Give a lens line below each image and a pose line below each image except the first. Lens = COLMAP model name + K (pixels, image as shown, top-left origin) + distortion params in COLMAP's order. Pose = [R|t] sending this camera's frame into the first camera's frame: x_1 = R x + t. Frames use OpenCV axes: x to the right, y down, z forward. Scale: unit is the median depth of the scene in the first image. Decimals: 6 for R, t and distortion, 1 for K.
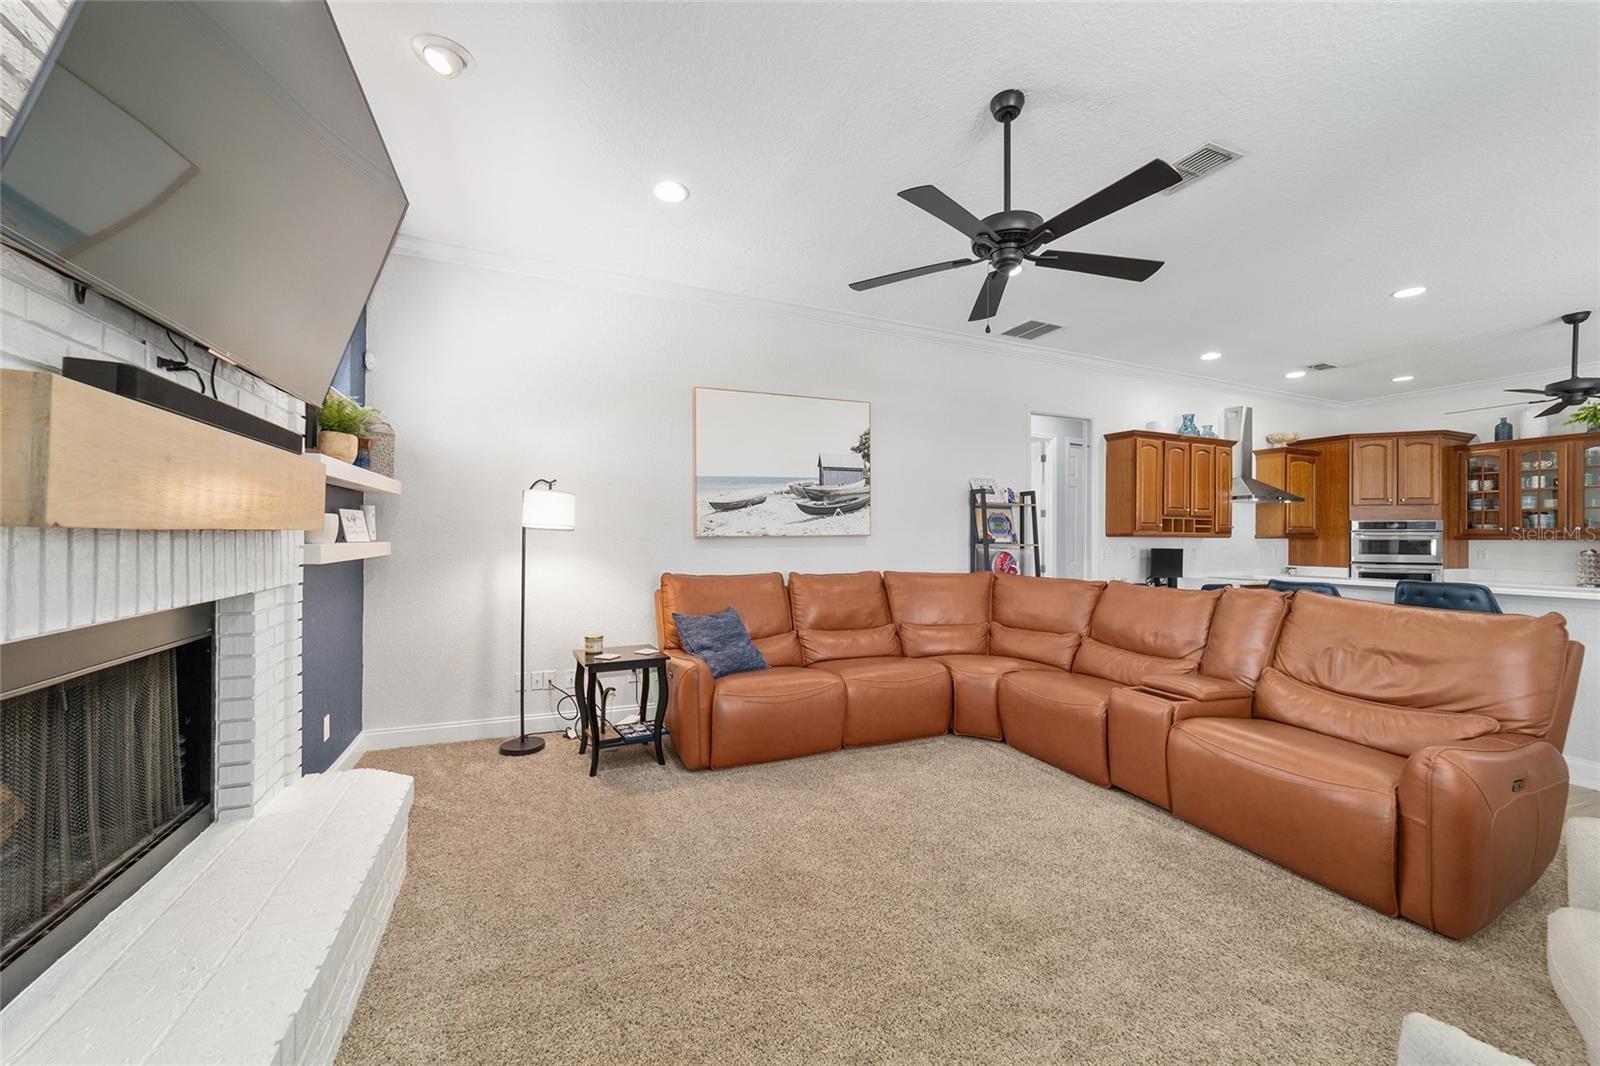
lens RADIAL K [[616.0, 0, 792.6], [0, 616.0, 536.4], [0, 0, 1]] dist [-0.016068, 0.007514]
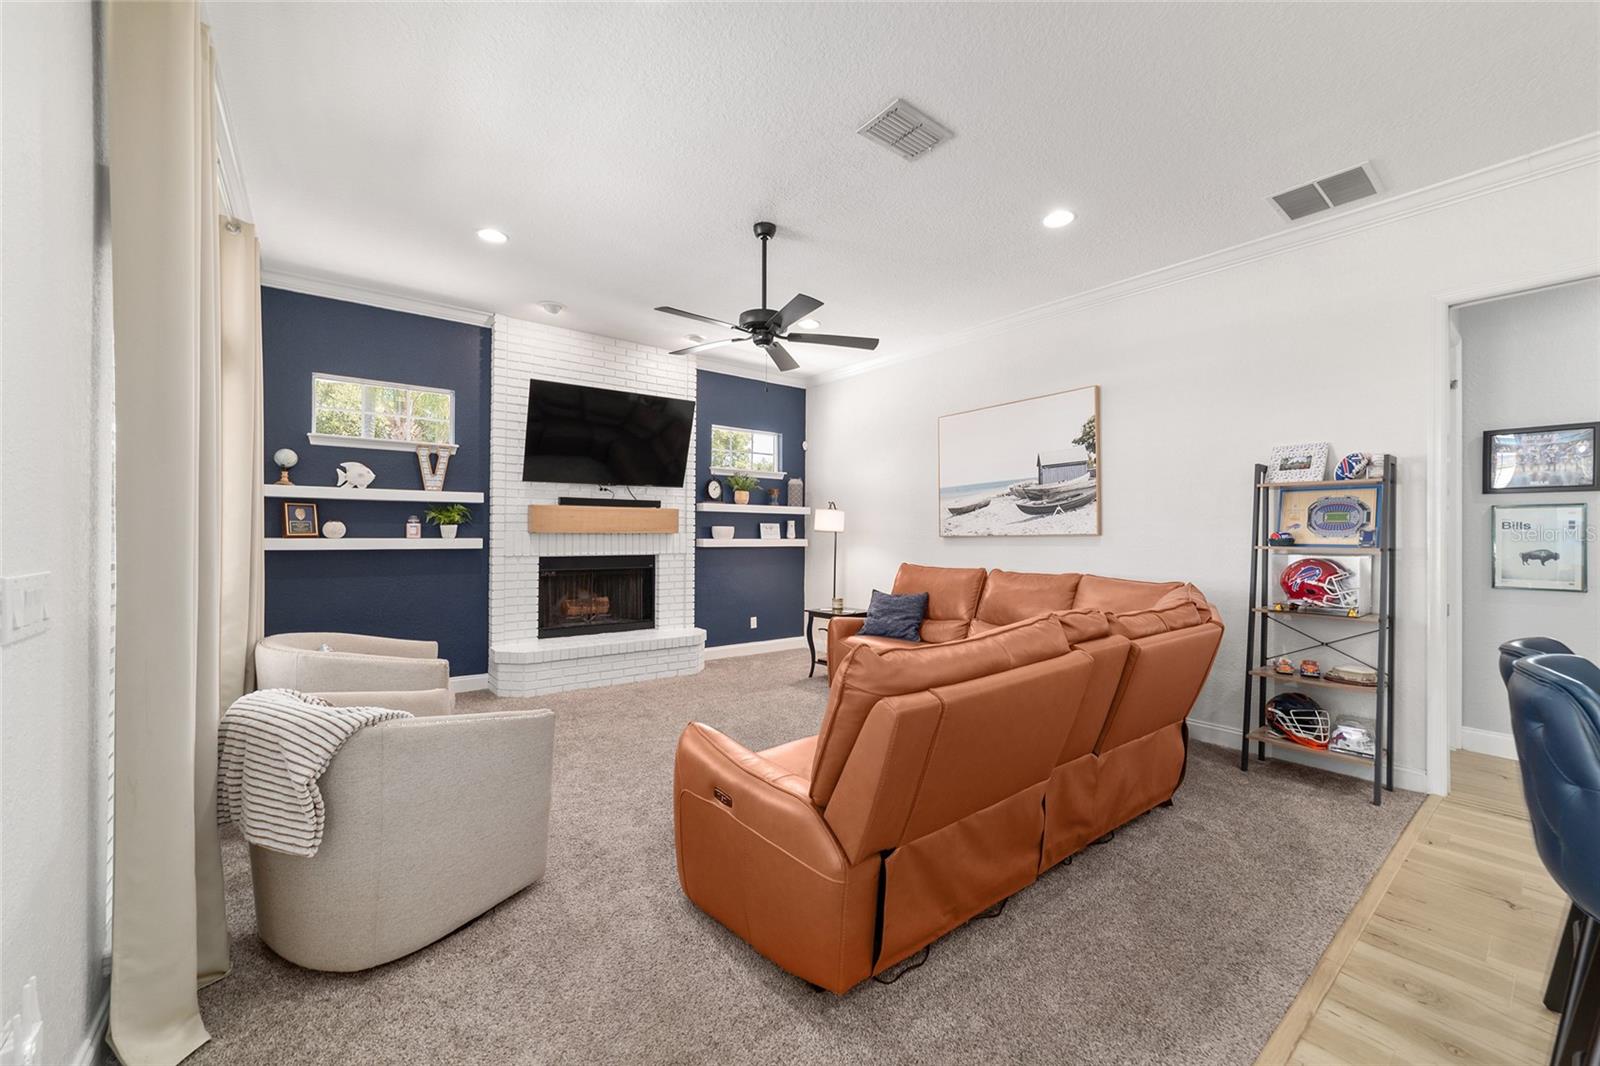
lens RADIAL K [[616.0, 0, 801.3], [0, 616.0, 535.3], [0, 0, 1]] dist [-0.016068, 0.007514]
pose [[0.250470, -0.005412, -0.968109, 0.750148], [-0.003234, 0.999974, -0.006427, 0.005614], [0.968119, 0.004741, 0.250446, 0.312567]]
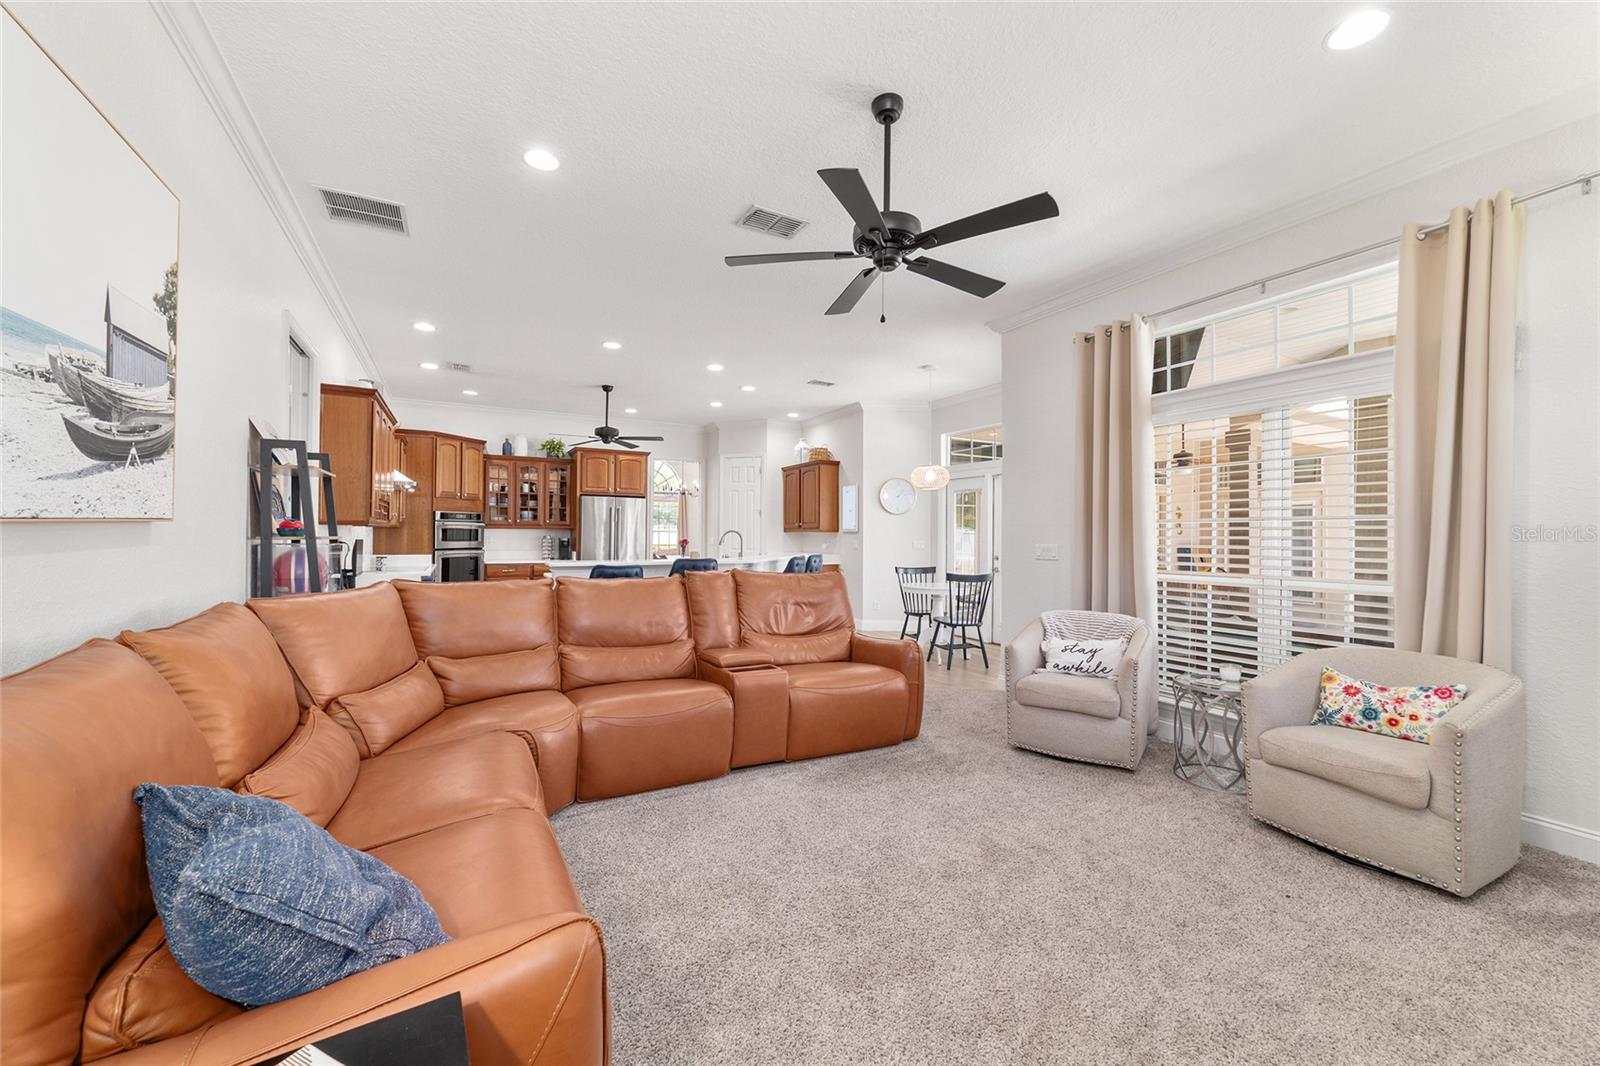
lens RADIAL K [[616.0, 0, 802.6], [0, 616.0, 529.8], [0, 0, 1]] dist [-0.016068, 0.007514]
pose [[-0.104182, -0.001880, 0.994557, -0.280020], [-0.010846, 0.999941, 0.000754, 0.000071], [-0.994499, -0.010708, -0.104196, 0.531466]]
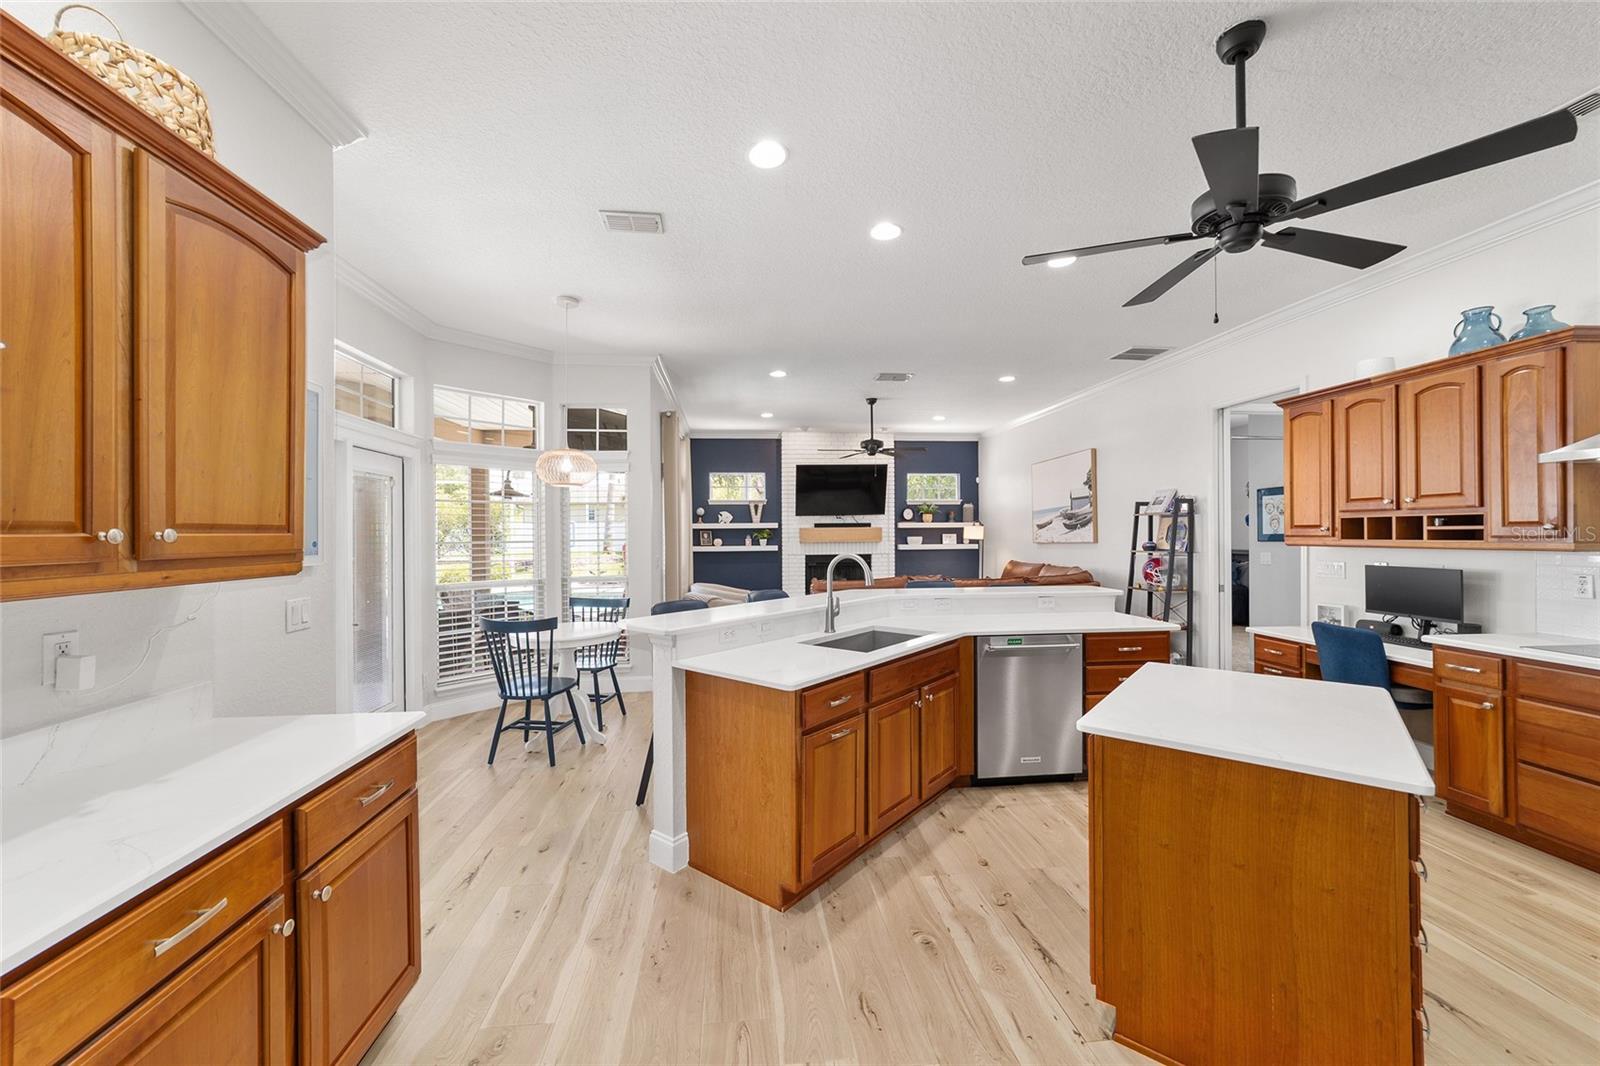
lens RADIAL K [[616.0, 0, 795.7], [0, 616.0, 532.9], [0, 0, 1]] dist [-0.016068, 0.007514]
pose [[-0.305765, -0.008977, -0.952065, 1.428836], [0.005944, 0.999918, -0.011337, -0.010039], [0.952089, -0.009126, -0.305686, 0.668793]]
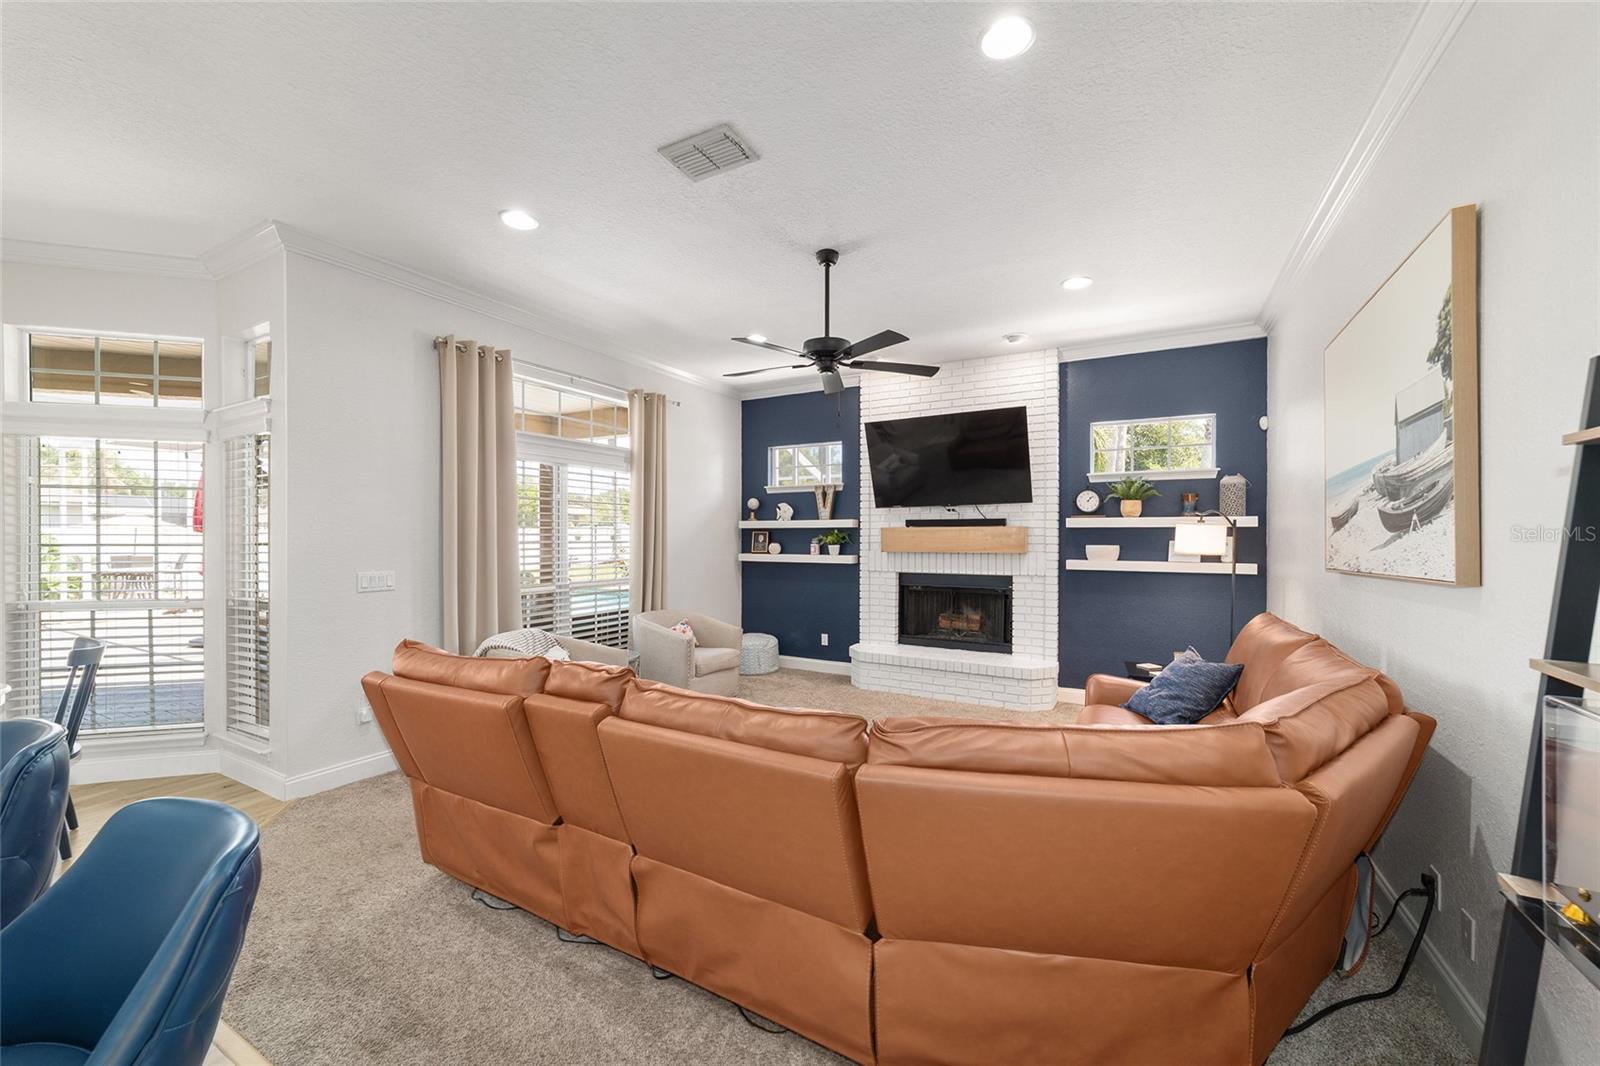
lens RADIAL K [[616.0, 0, 802.2], [0, 616.0, 538.6], [0, 0, 1]] dist [-0.016068, 0.007514]
pose [[-0.790457, -0.009195, -0.612448, 0.542444], [-0.009108, 0.999953, -0.003257, -0.019609], [0.612449, 0.003003, -0.790504, 0.896003]]
